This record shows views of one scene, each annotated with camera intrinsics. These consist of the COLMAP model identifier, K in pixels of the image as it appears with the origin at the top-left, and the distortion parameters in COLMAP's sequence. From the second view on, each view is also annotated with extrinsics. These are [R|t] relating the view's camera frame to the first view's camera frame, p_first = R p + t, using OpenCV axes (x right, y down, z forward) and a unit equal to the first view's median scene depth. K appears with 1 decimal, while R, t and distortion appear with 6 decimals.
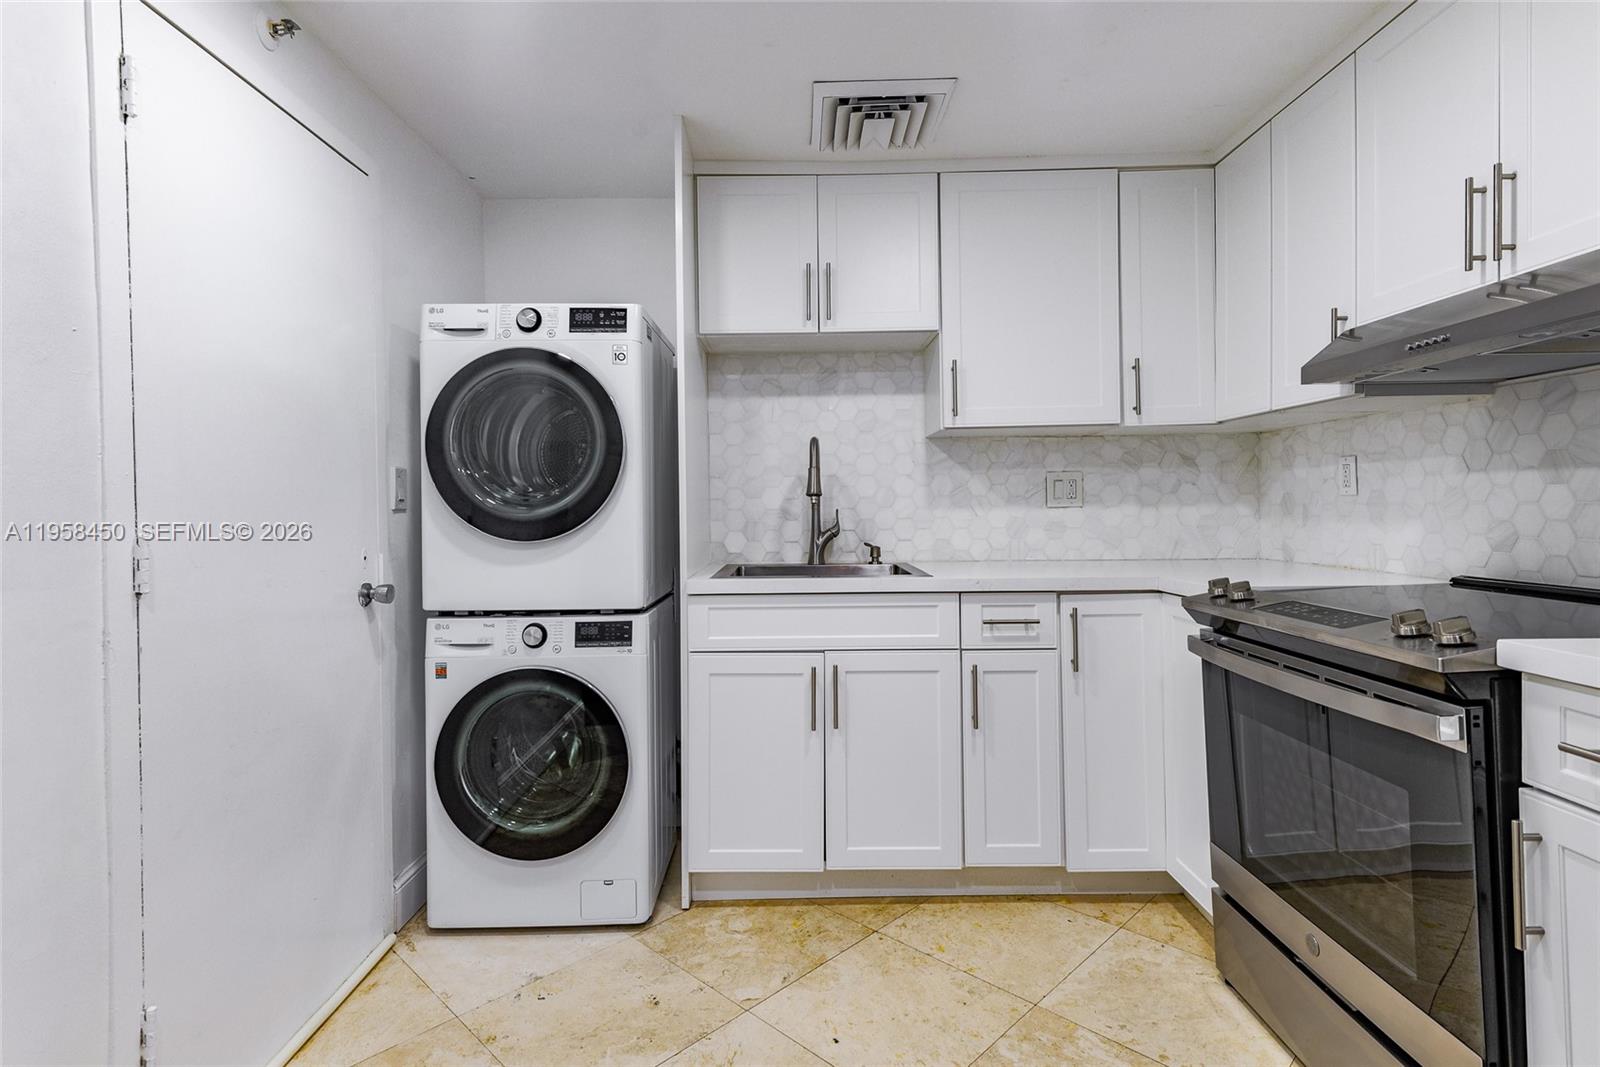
lens RADIAL K [[787.4, 0, 804.8], [0, 787.4, 520.4], [0, 0, 1]] dist [0.001816, -0.001058]
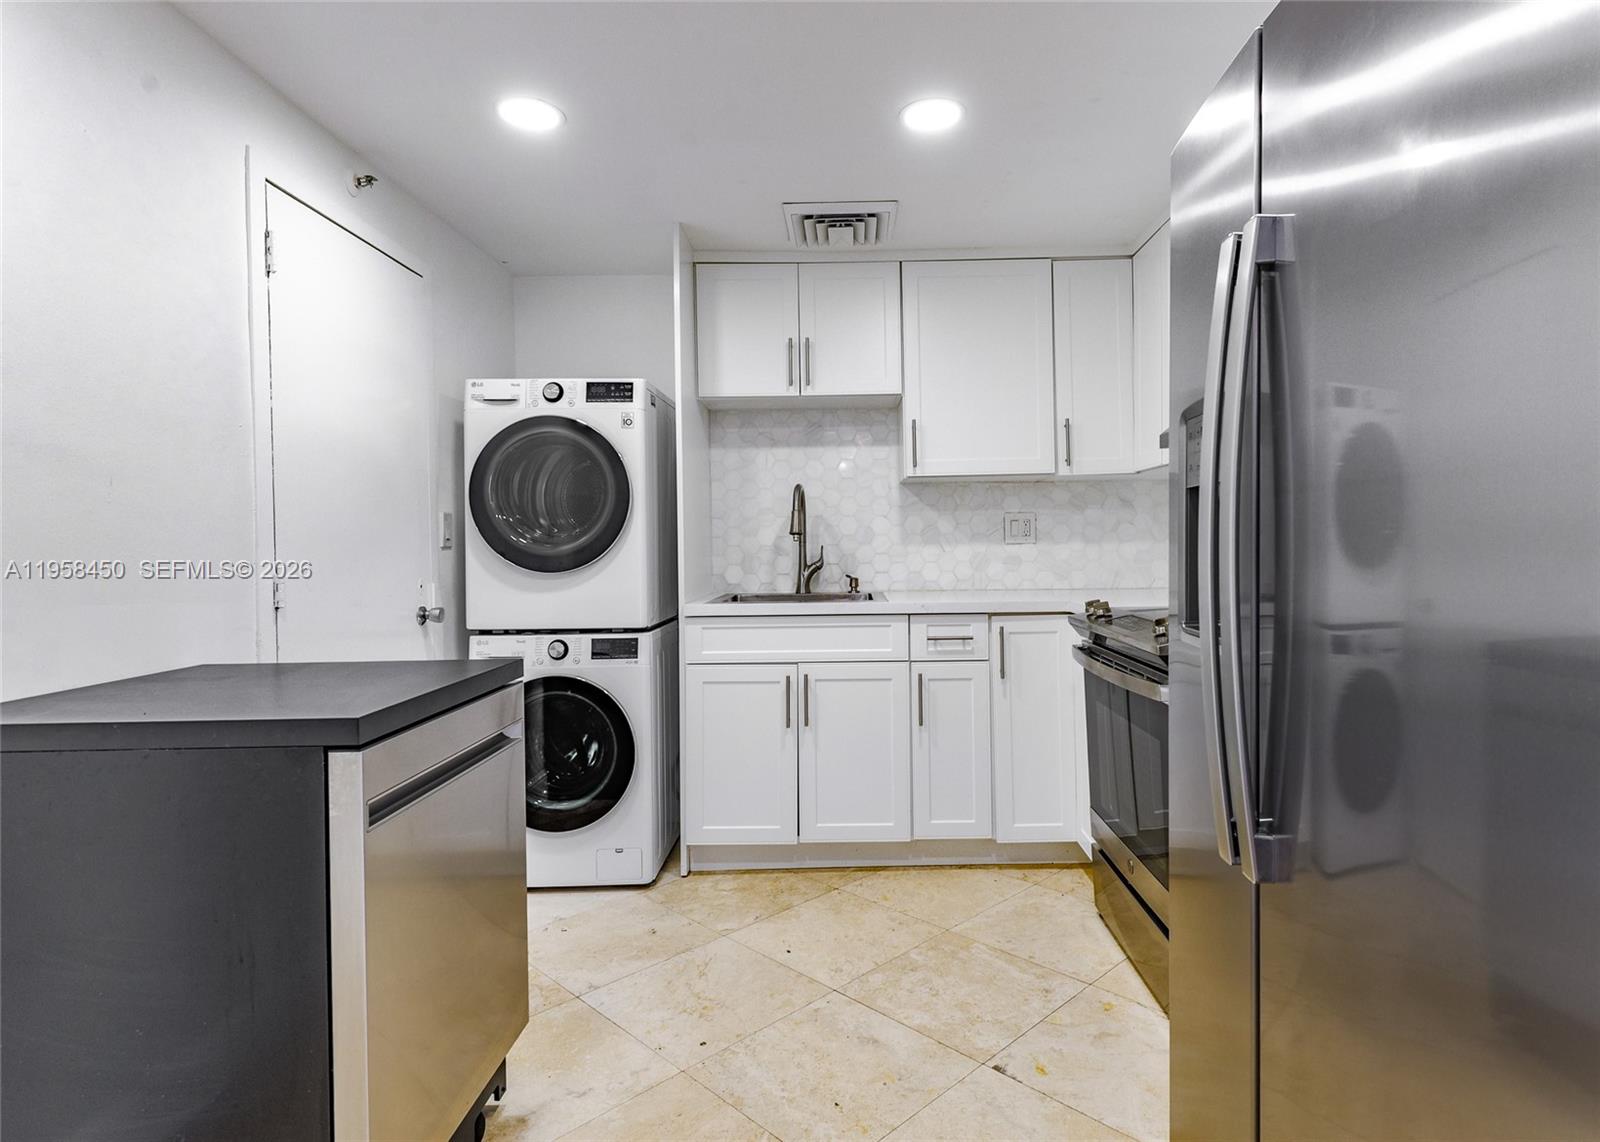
lens RADIAL K [[871.1, 0, 872.7], [0, 871.1, 556.5], [0, 0, 1]] dist [-0.006473, -0.000702]
pose [[0.999925, -0.001321, 0.012210, 0.126099], [0.001301, 0.999998, 0.001657, -0.000225], [-0.012213, -0.001641, 0.999924, -0.349307]]
